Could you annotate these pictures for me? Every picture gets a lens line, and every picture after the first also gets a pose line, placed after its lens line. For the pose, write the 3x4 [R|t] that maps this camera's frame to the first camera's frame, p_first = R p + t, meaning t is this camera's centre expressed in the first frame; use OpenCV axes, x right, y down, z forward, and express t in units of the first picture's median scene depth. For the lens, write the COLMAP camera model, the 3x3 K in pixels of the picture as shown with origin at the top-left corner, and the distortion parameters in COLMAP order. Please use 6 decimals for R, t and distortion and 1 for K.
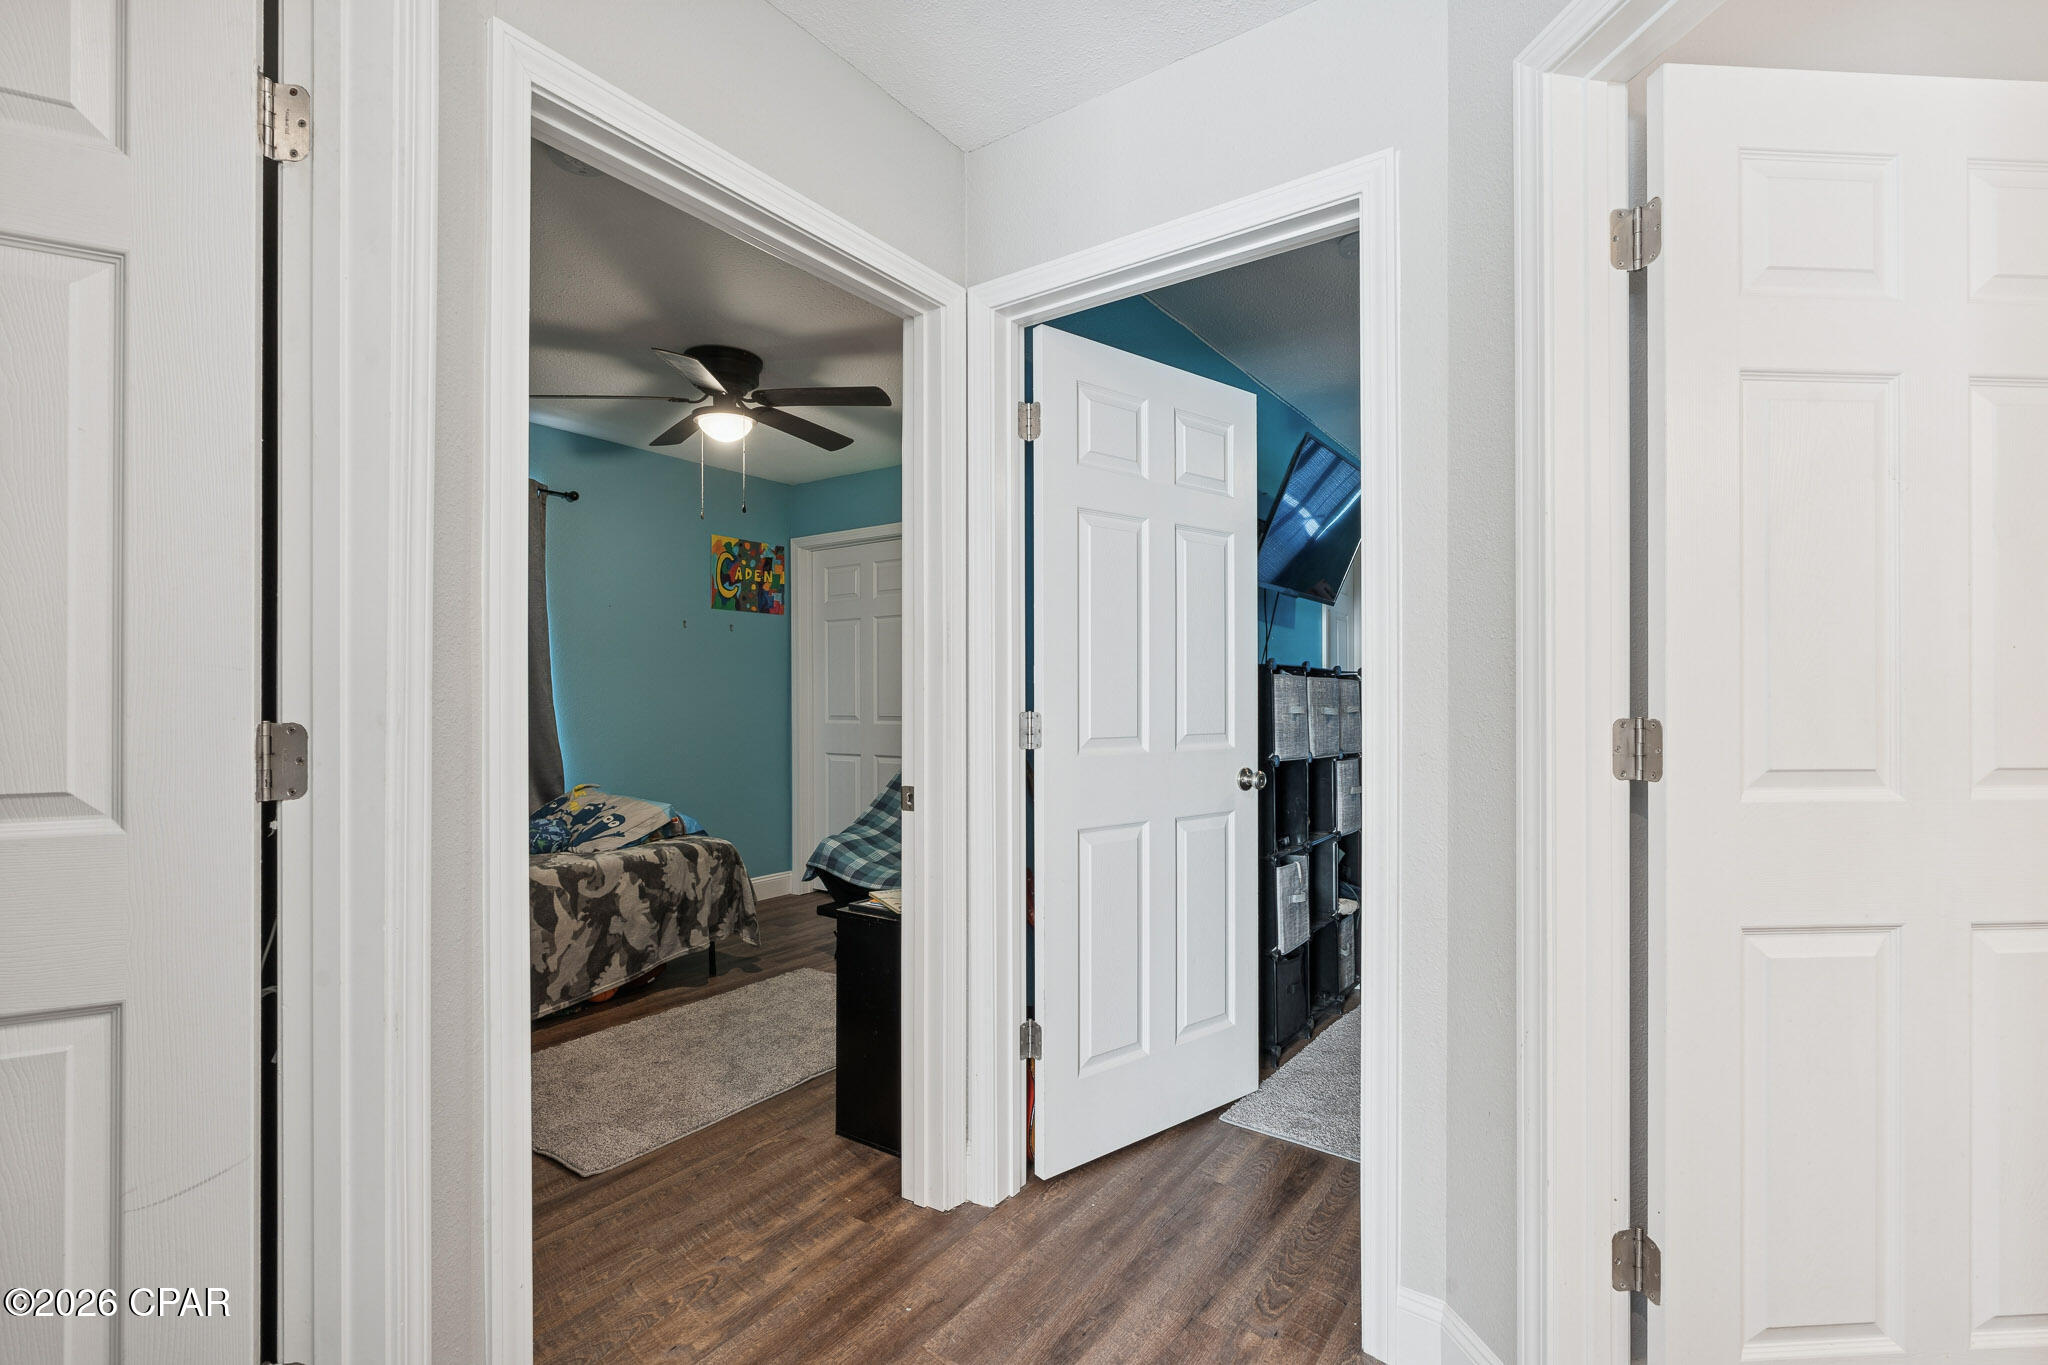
lens RADIAL K [[927.2, 0, 1024.0], [0, 927.2, 695.1], [0, 0, 1]] dist [-0.007480, 0.002262]
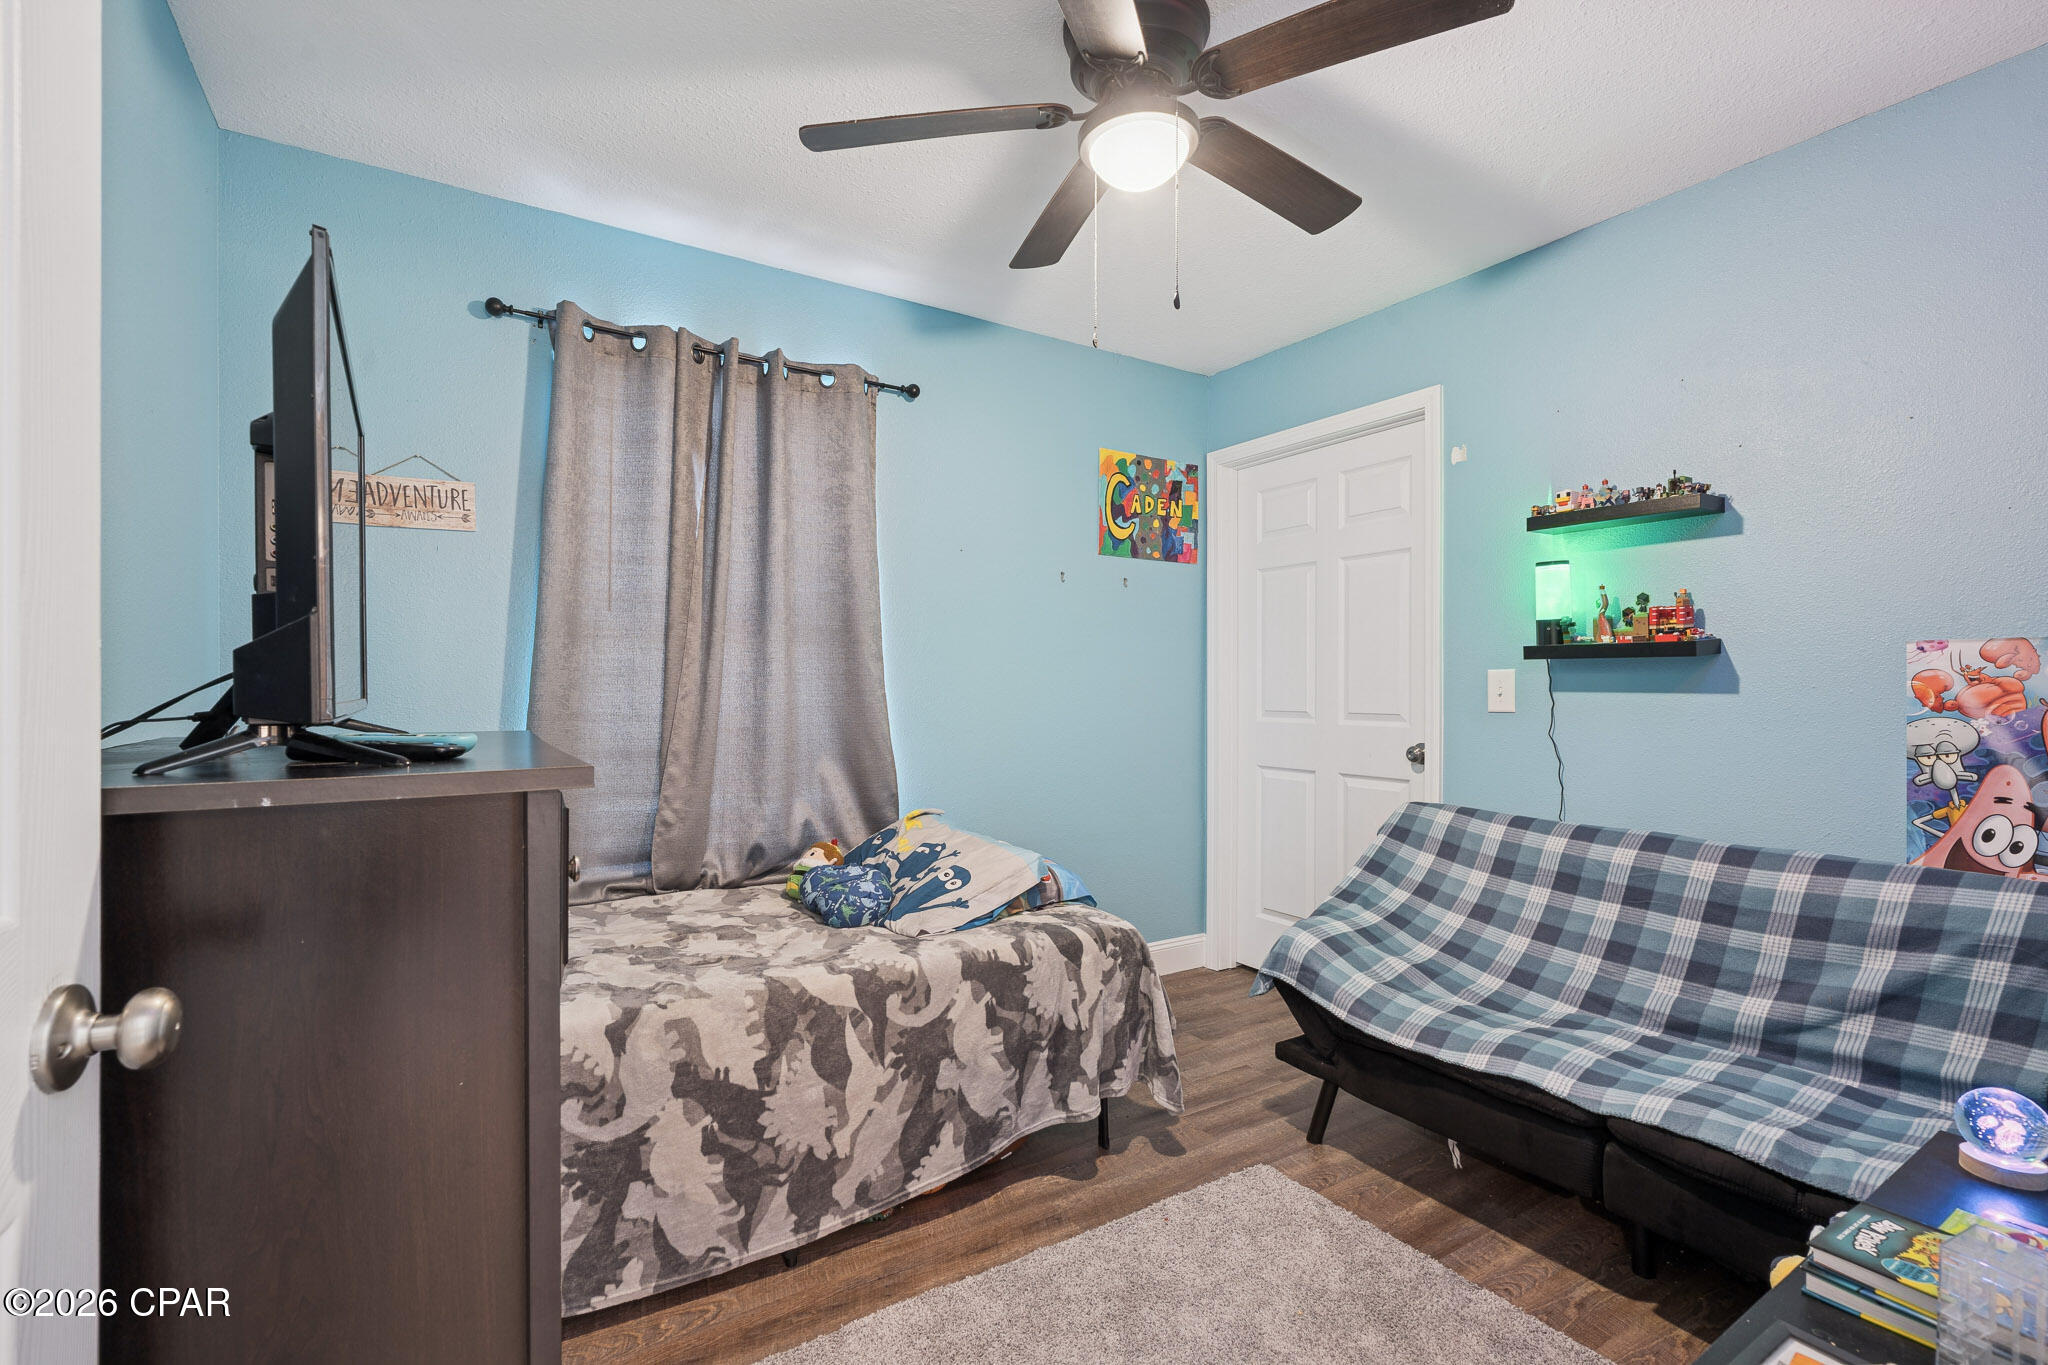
lens RADIAL K [[927.2, 0, 1028.1], [0, 927.2, 687.2], [0, 0, 1]] dist [-0.007480, 0.002262]
pose [[0.925888, 0.005773, -0.377755, -0.162997], [-0.004258, 0.999979, 0.004846, 0.003996], [0.377775, -0.002878, 0.925893, 0.444582]]
